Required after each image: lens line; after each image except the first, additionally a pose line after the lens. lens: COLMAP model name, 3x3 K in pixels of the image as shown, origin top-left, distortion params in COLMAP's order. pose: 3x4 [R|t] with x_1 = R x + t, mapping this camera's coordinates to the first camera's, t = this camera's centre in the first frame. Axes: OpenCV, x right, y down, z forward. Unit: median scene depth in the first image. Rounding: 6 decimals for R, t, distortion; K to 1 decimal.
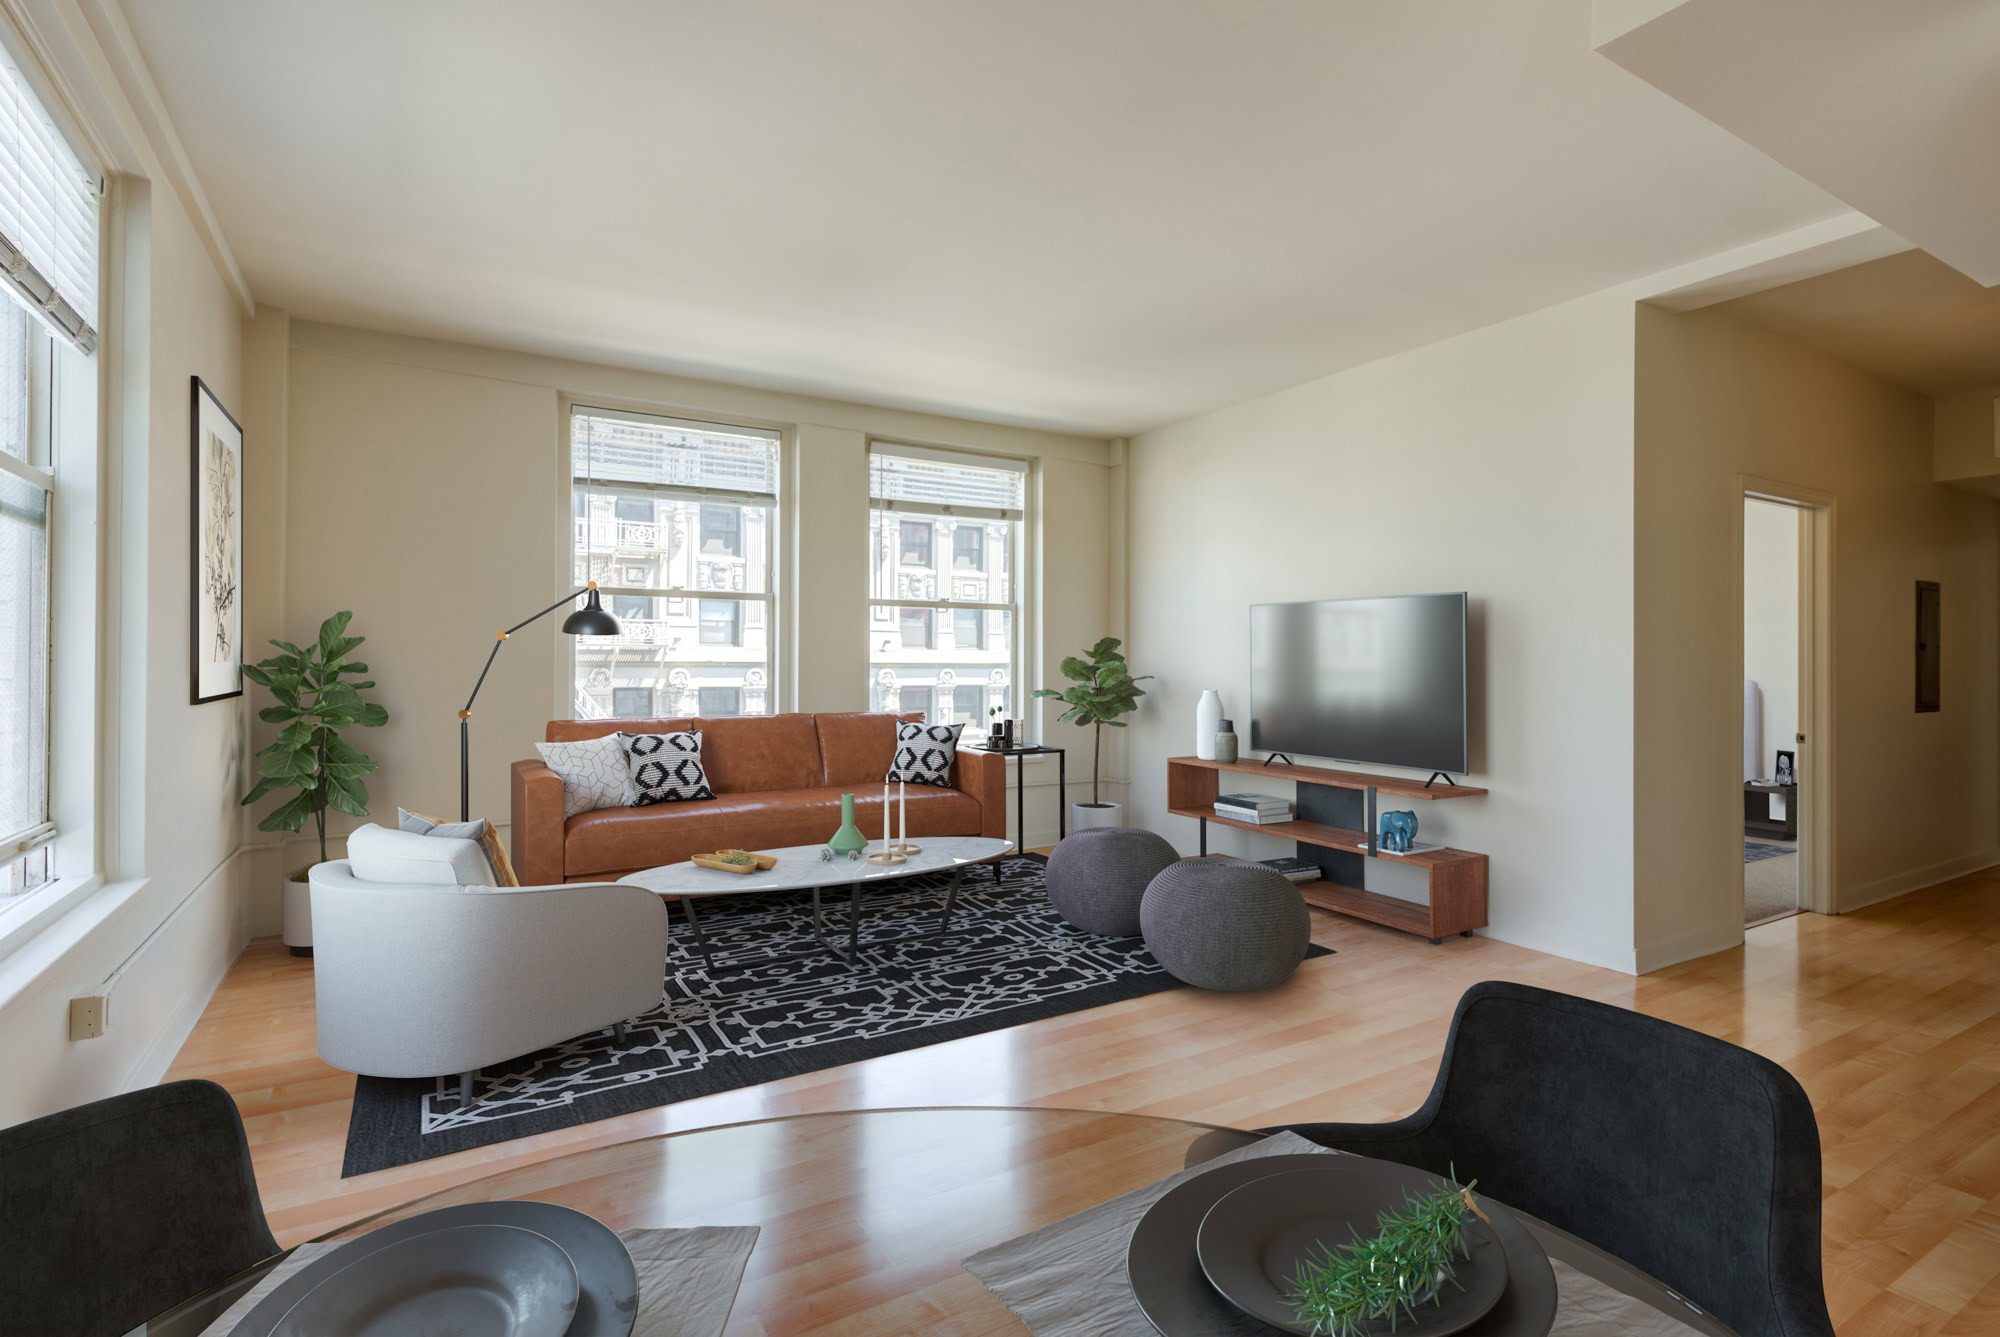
lens RADIAL K [[966.8, 0, 999.8], [0, 966.8, 666.4], [0, 0, 1]] dist [-0.020702, -0.000074]
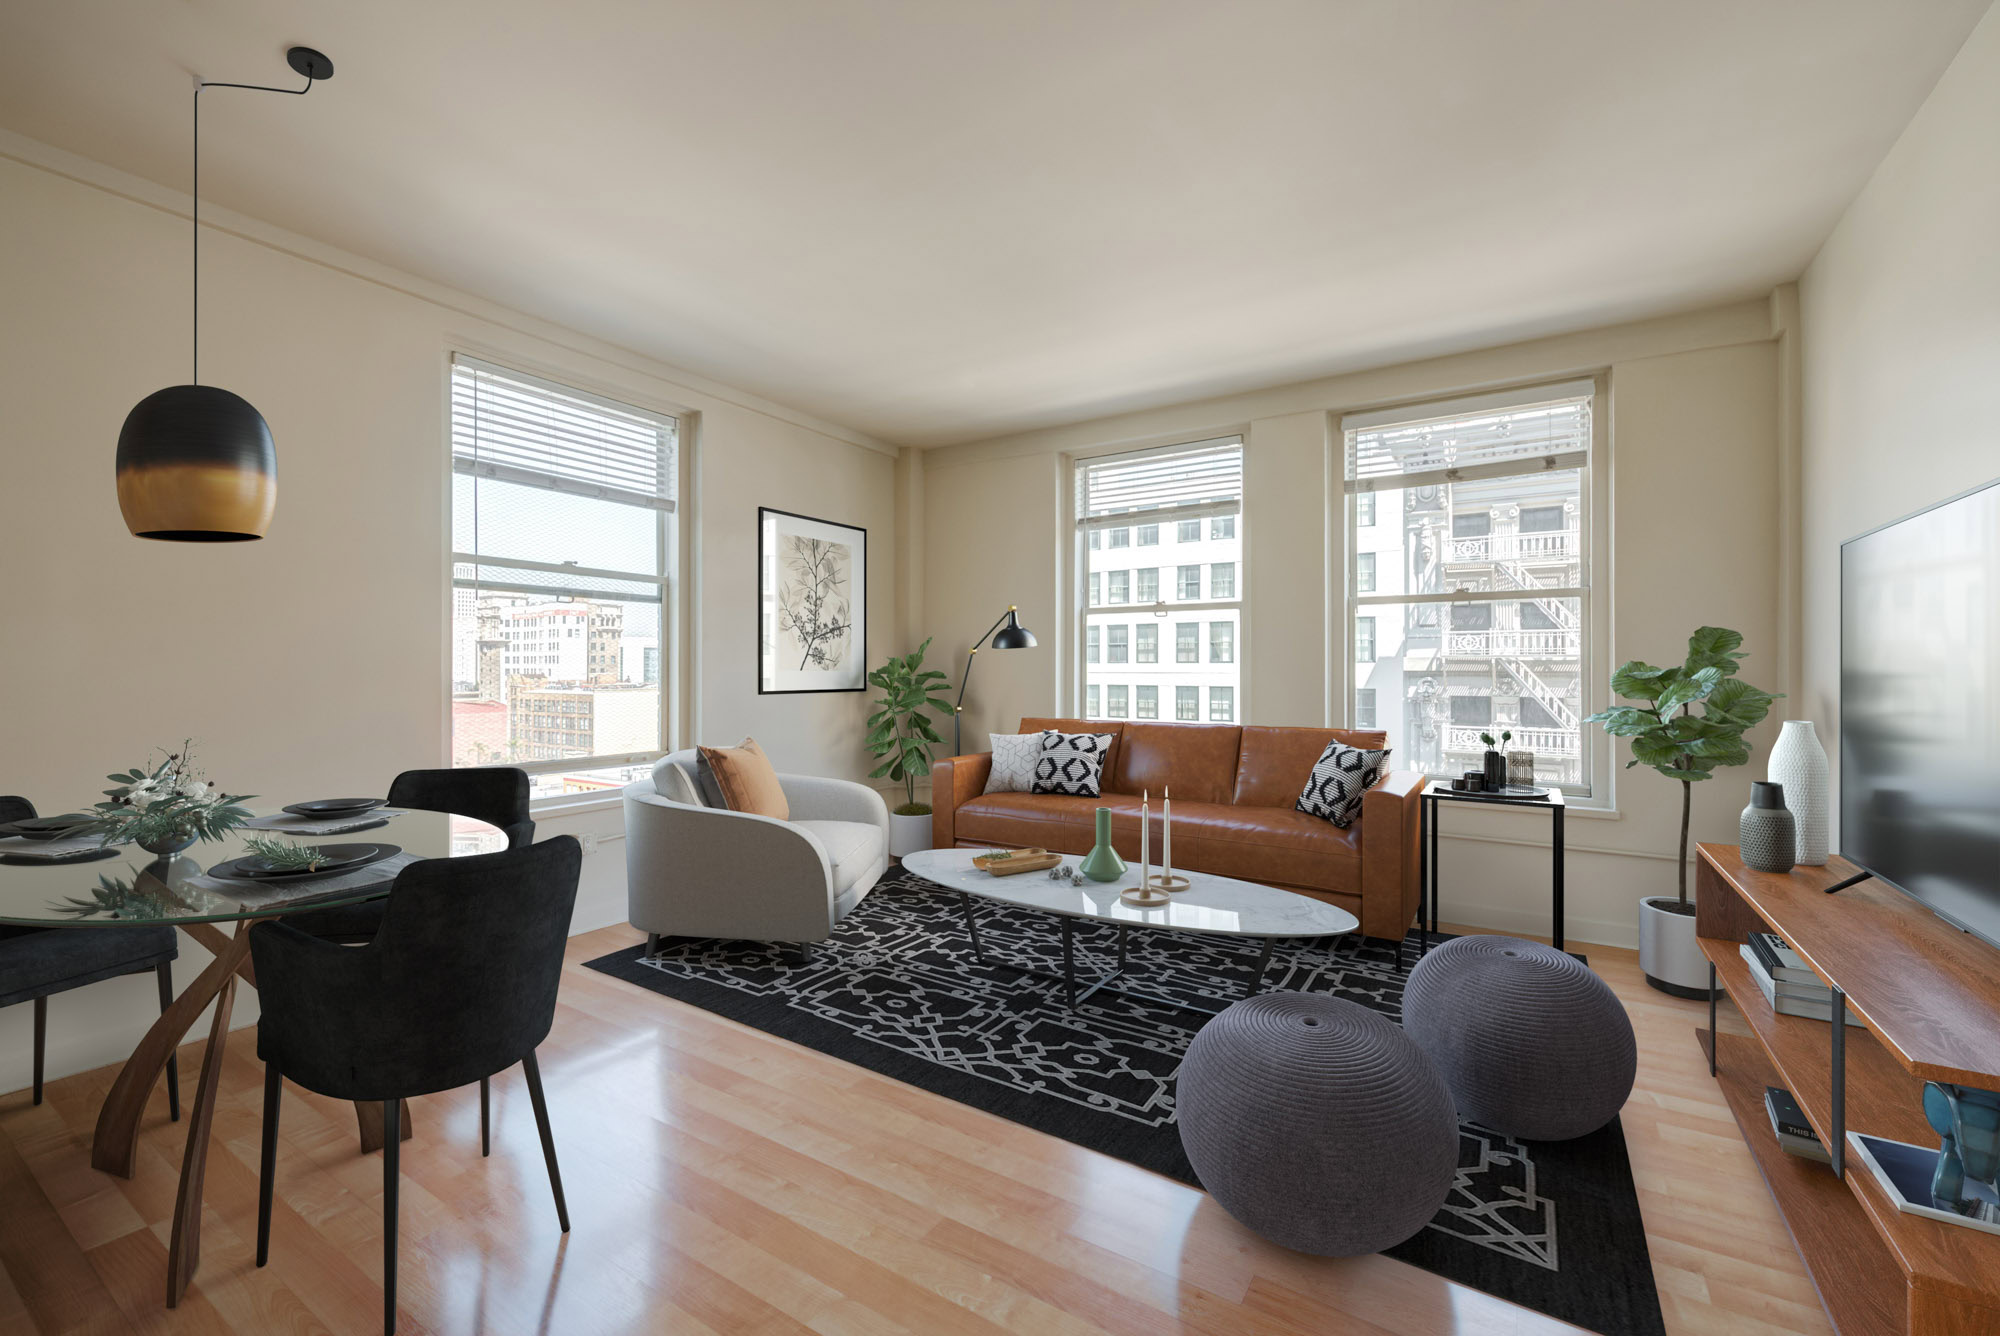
lens RADIAL K [[800.5, 0, 1004.3], [0, 800.5, 665.7], [0, 0, 1]] dist [-0.020089, -0.000233]
pose [[0.437891, -0.014415, -0.898913, 0.563974], [-0.009652, 0.999738, -0.020734, 0.012537], [0.898976, 0.017755, 0.437637, 0.630257]]
